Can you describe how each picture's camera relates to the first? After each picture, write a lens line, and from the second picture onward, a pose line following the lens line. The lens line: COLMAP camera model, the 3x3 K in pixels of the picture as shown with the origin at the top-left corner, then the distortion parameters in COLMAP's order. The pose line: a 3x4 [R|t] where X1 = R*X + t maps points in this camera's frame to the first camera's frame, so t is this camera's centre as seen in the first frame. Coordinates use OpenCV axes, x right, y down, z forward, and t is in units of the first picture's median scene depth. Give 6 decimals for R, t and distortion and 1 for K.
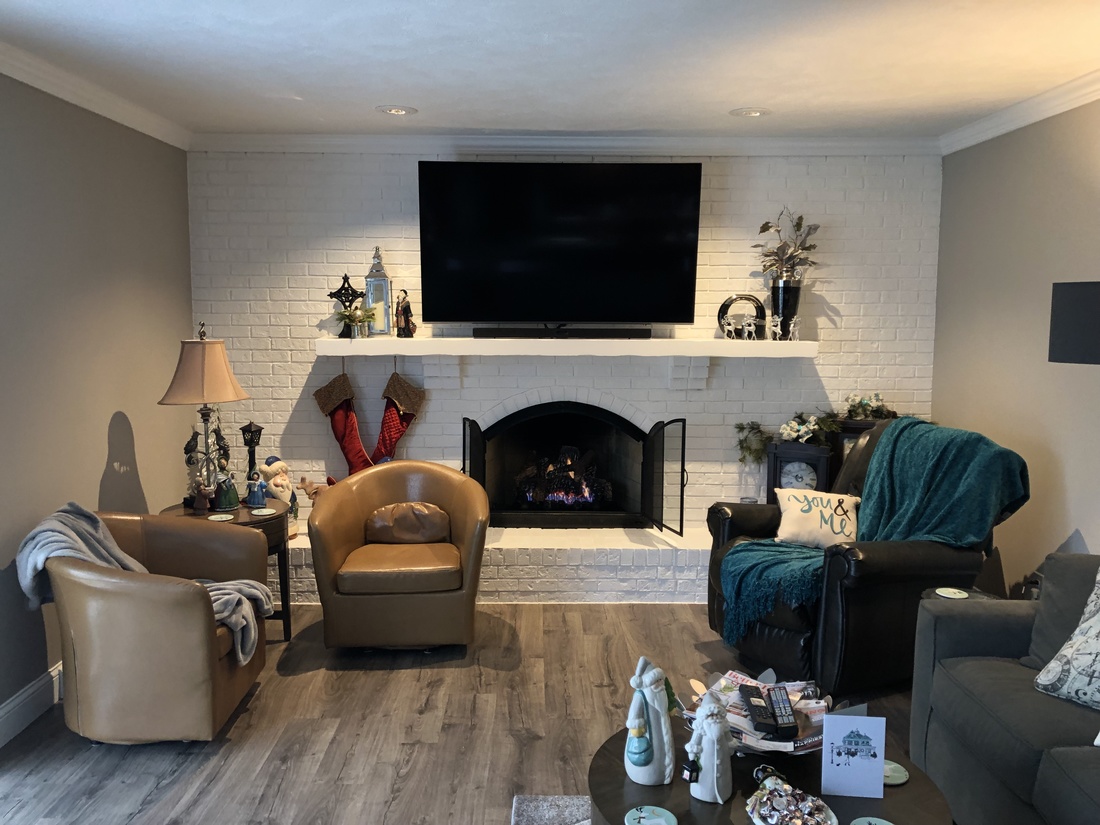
lens RADIAL K [[884.1, 0, 550.0], [0, 884.1, 412.5], [0, 0, 1]] dist [0.008414, -0.000057]
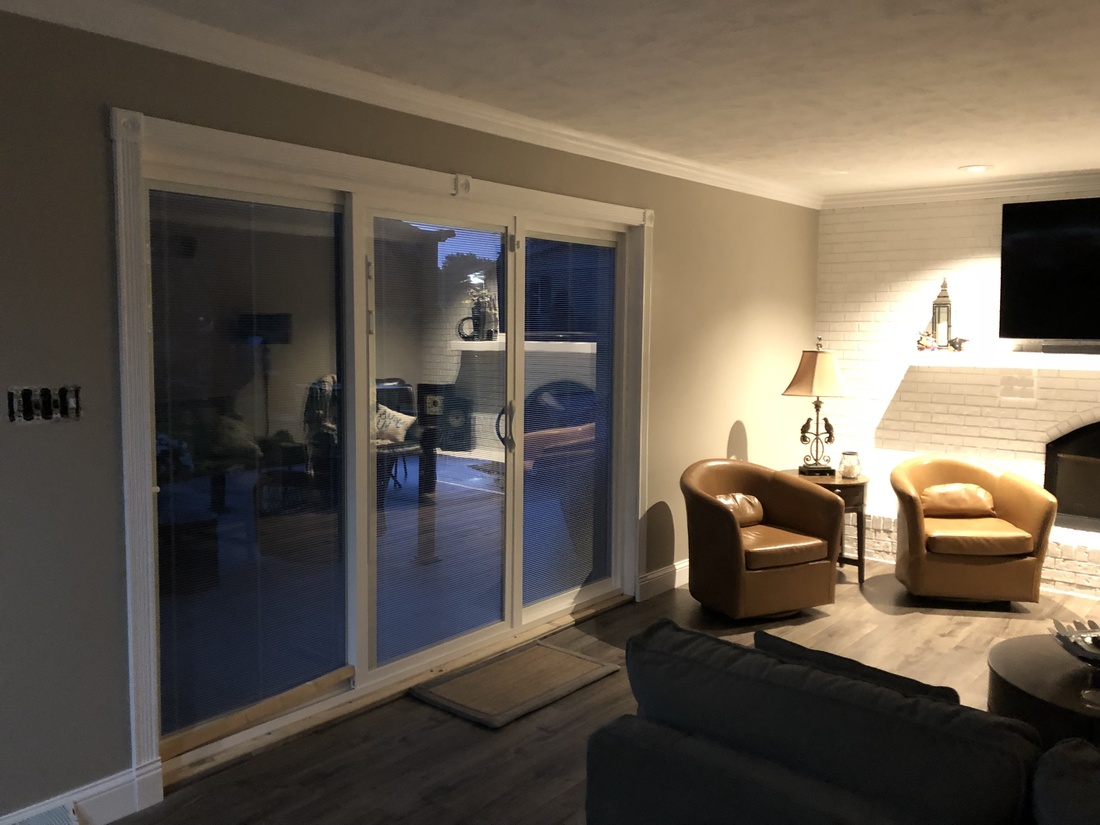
lens RADIAL K [[884.1, 0, 550.0], [0, 884.1, 412.5], [0, 0, 1]] dist [0.008414, -0.000057]
pose [[0.749239, 0.065934, -0.659010, 0.193046], [-0.086301, 0.996268, 0.001561, 0.045548], [0.656653, 0.055704, 0.752133, -0.277063]]
